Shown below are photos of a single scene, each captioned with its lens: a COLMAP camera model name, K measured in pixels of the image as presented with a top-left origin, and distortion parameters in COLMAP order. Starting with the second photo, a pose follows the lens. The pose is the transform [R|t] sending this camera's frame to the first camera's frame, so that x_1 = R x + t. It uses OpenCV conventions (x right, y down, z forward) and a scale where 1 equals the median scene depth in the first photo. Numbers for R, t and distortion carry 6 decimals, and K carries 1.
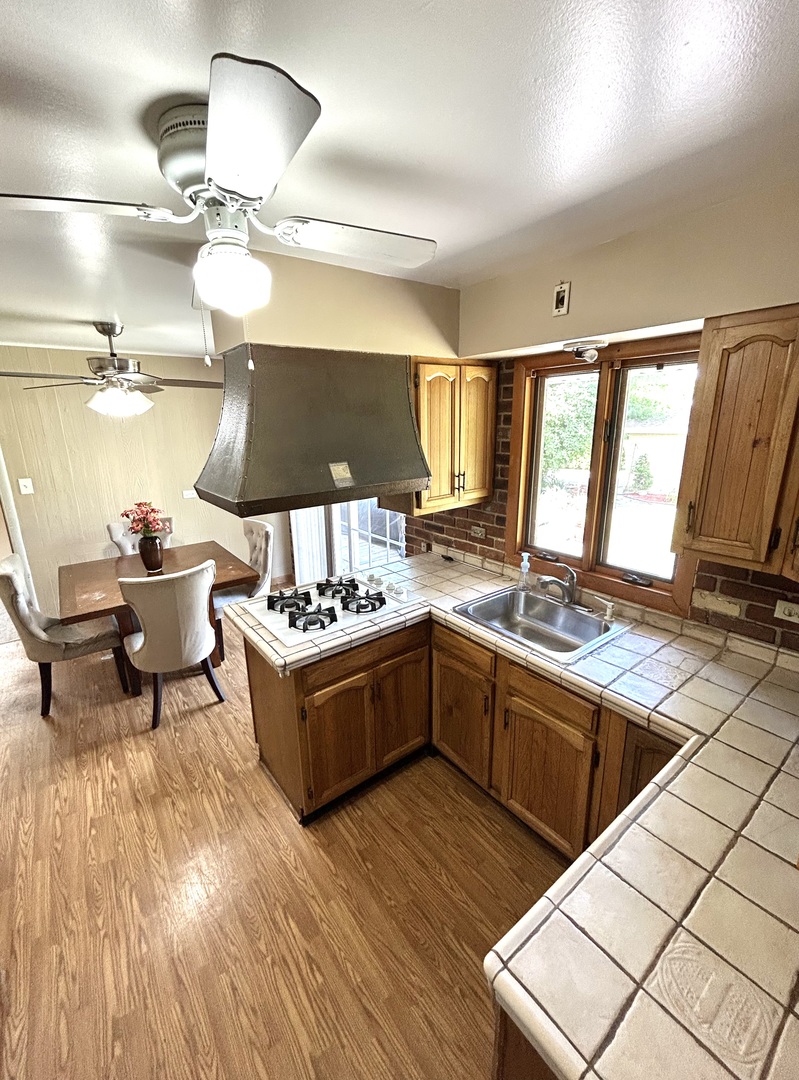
lens RADIAL K [[441.1, 0, 395.6], [0, 441.1, 535.1], [0, 0, 1]] dist [0.000710, -0.000230]
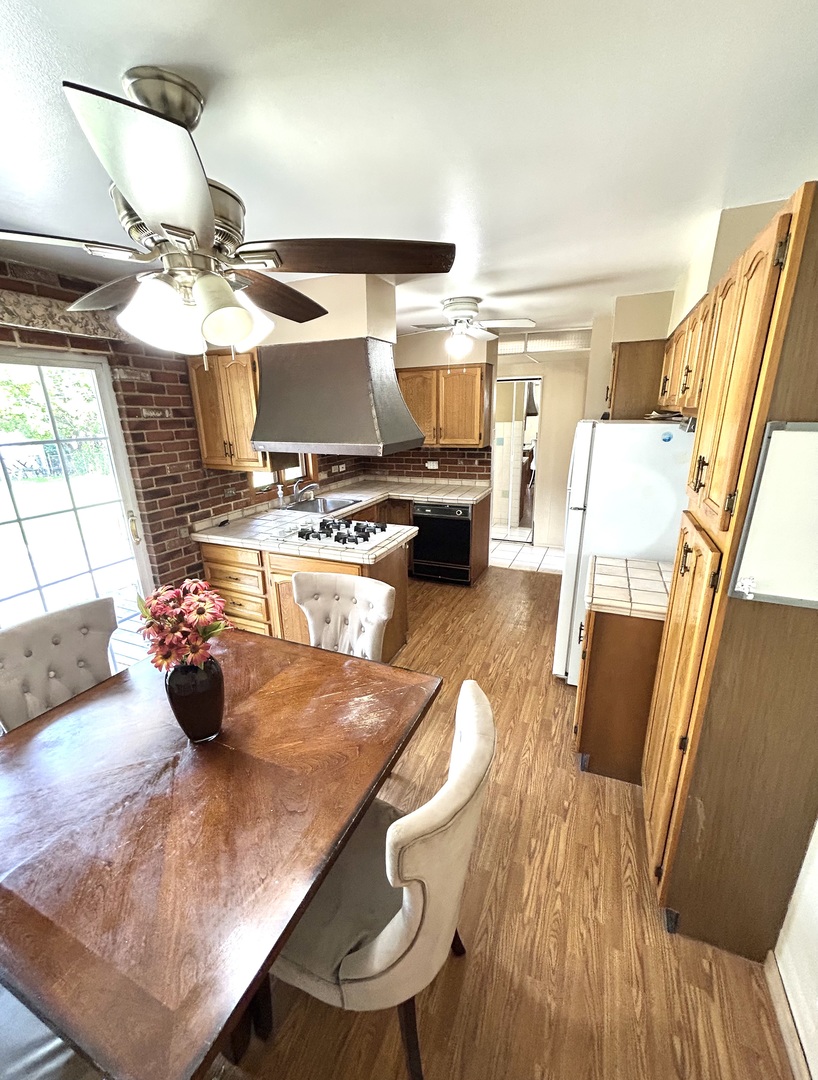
lens RADIAL K [[434.6, 0, 407.3], [0, 434.6, 539.7], [0, 0, 1]] dist [-0.001274, -0.000053]
pose [[-0.484832, -0.224226, 0.845376, -1.145494], [0.249231, 0.891081, 0.379286, -0.232494], [-0.838344, 0.394584, -0.376141, 1.114361]]
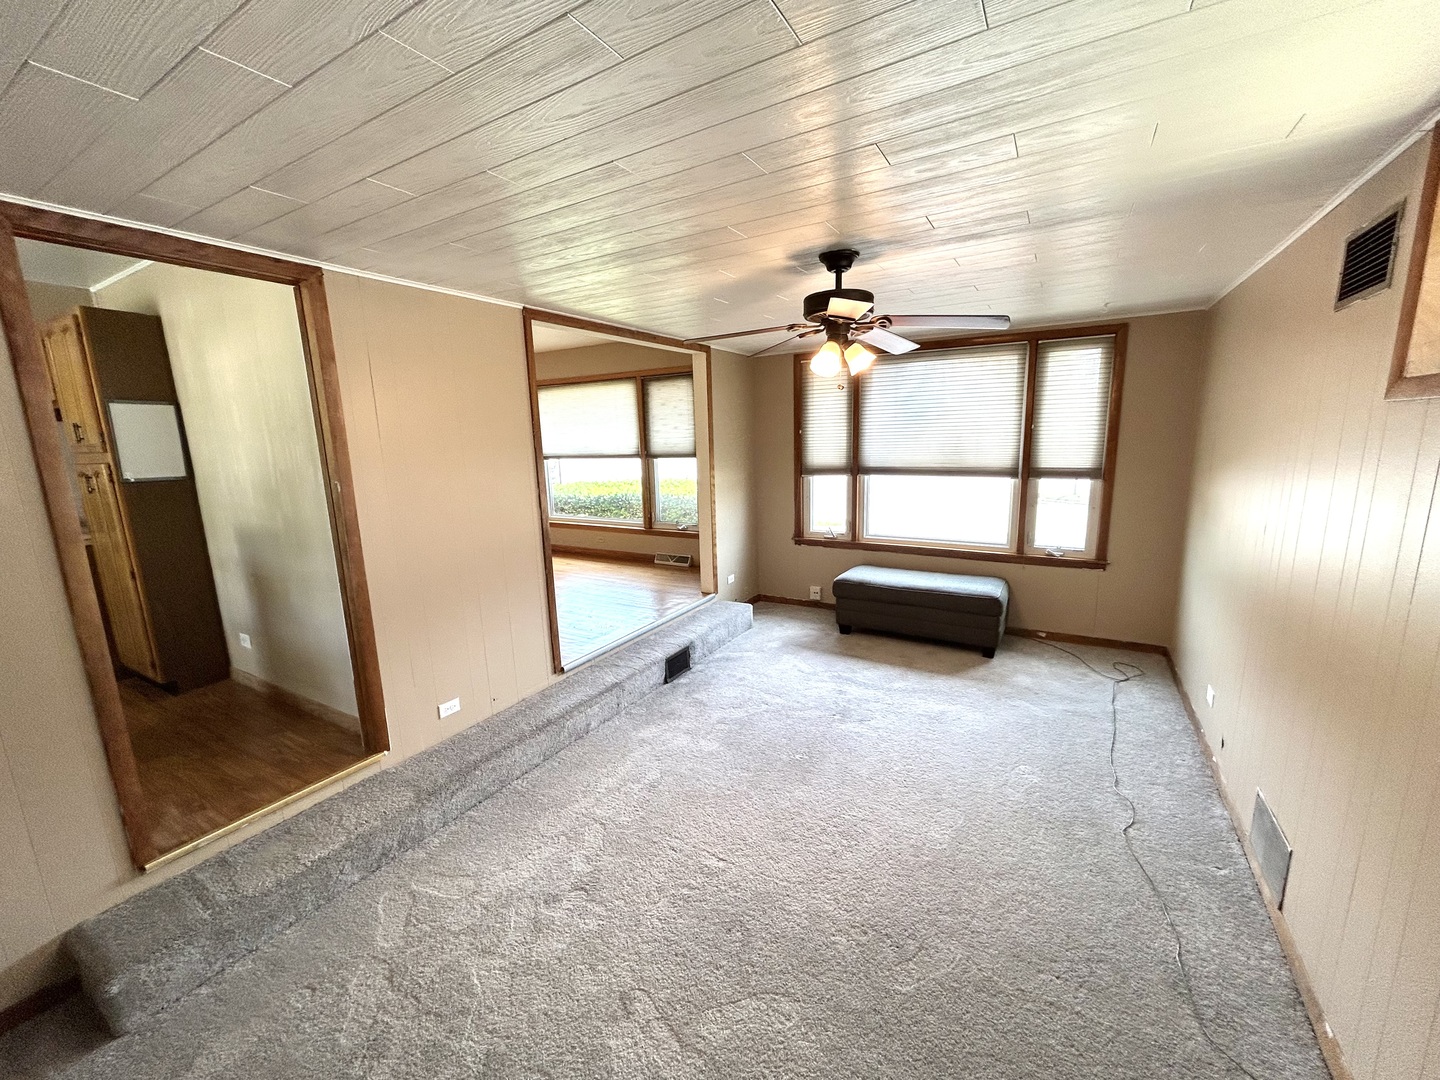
lens RADIAL K [[588.1, 0, 721.5], [0, 588.1, 541.8], [0, 0, 1]] dist [0.000710, -0.000230]
pose [[-0.928894, 0.113098, -0.352655, -2.017339], [-0.047713, 0.907747, 0.416796, -0.495562], [0.367260, 0.403986, -0.837804, 3.017530]]
